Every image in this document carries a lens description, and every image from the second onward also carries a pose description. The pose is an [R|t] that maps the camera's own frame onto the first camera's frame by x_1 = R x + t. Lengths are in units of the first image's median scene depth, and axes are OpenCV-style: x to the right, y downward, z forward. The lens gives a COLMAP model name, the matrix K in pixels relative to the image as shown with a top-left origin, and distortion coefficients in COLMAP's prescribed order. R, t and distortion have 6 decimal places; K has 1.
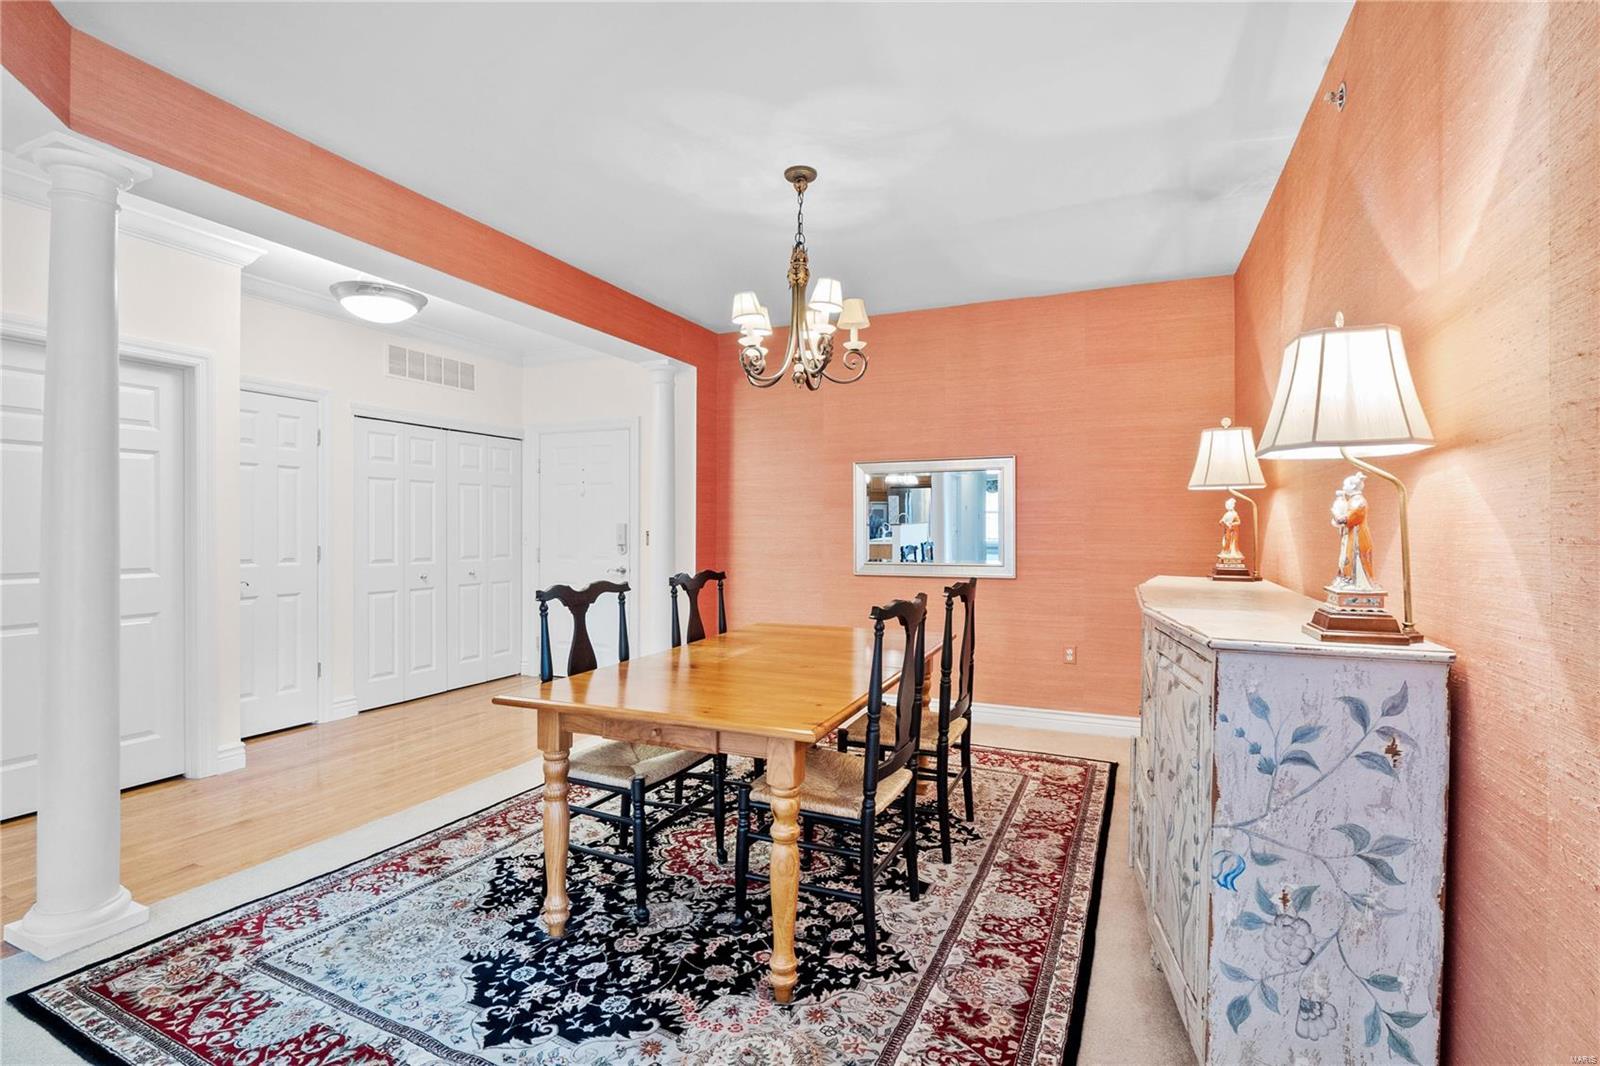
lens RADIAL K [[759.6, 0, 801.8], [0, 759.6, 535.8], [0, 0, 1]] dist [-0.013486, -0.003253]
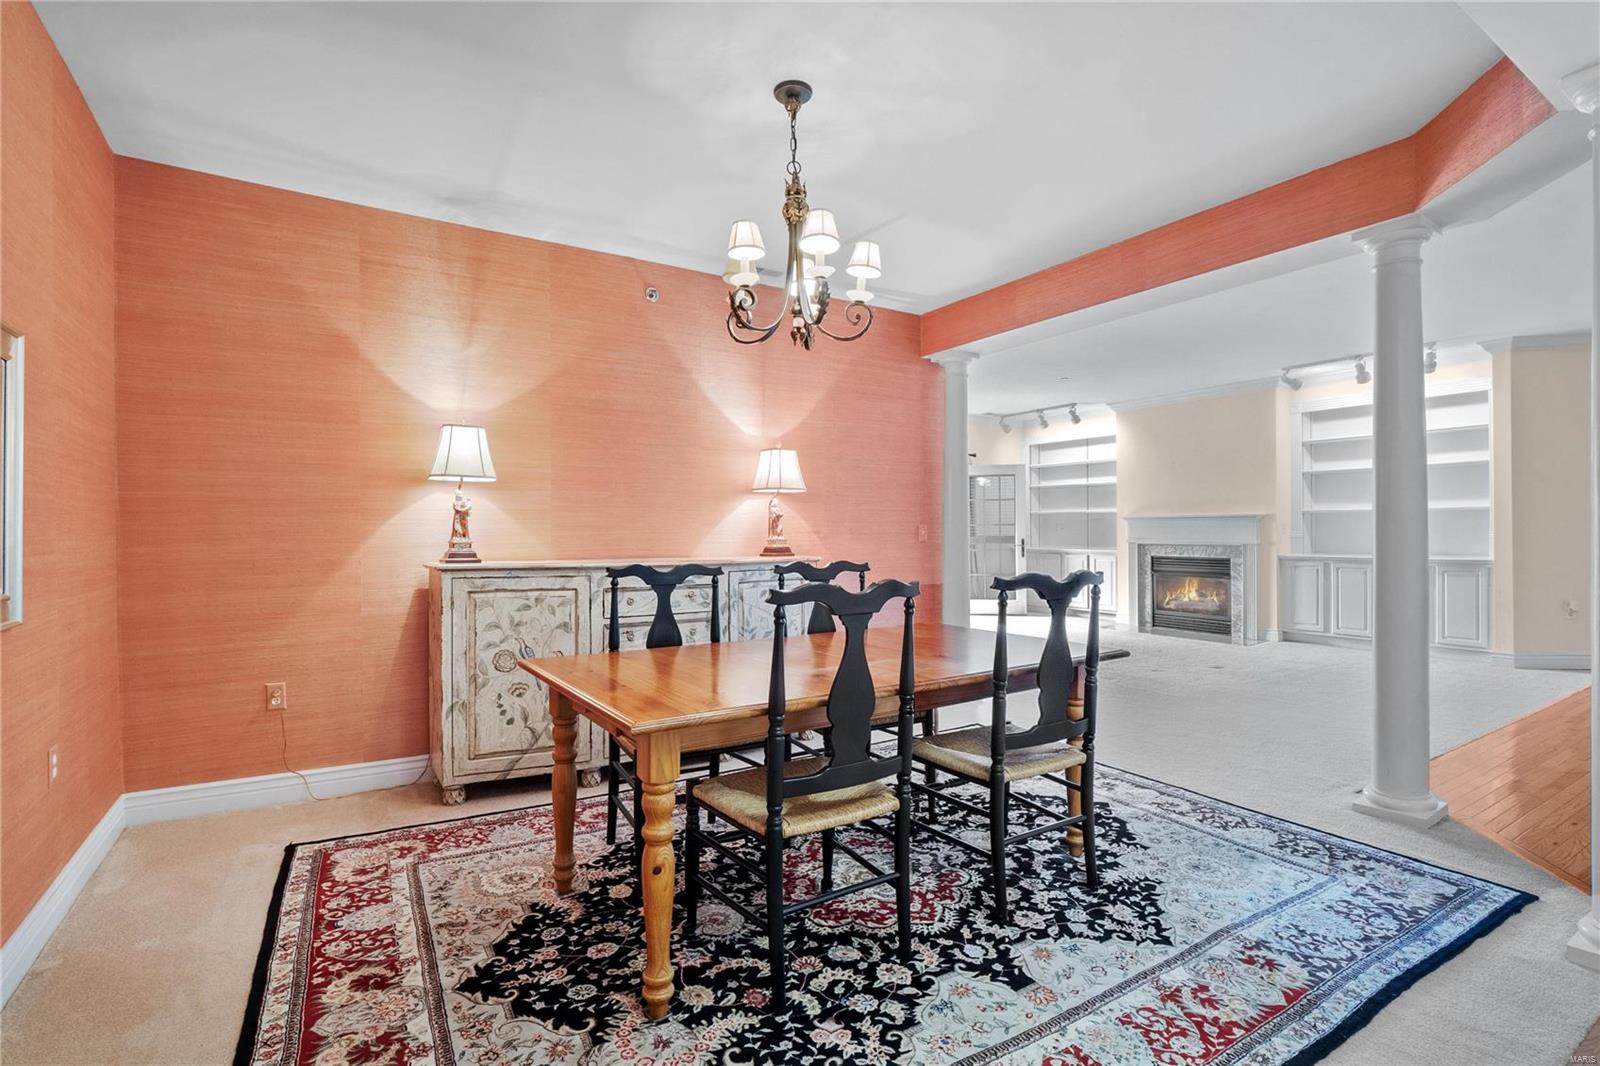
lens RADIAL K [[759.6, 0, 798.9], [0, 759.6, 536.8], [0, 0, 1]] dist [-0.013486, -0.003253]
pose [[-0.829259, -0.003685, 0.558852, -0.544785], [0.007509, 0.999815, 0.017734, 0.005954], [-0.558814, 0.018903, -0.829078, 1.930713]]
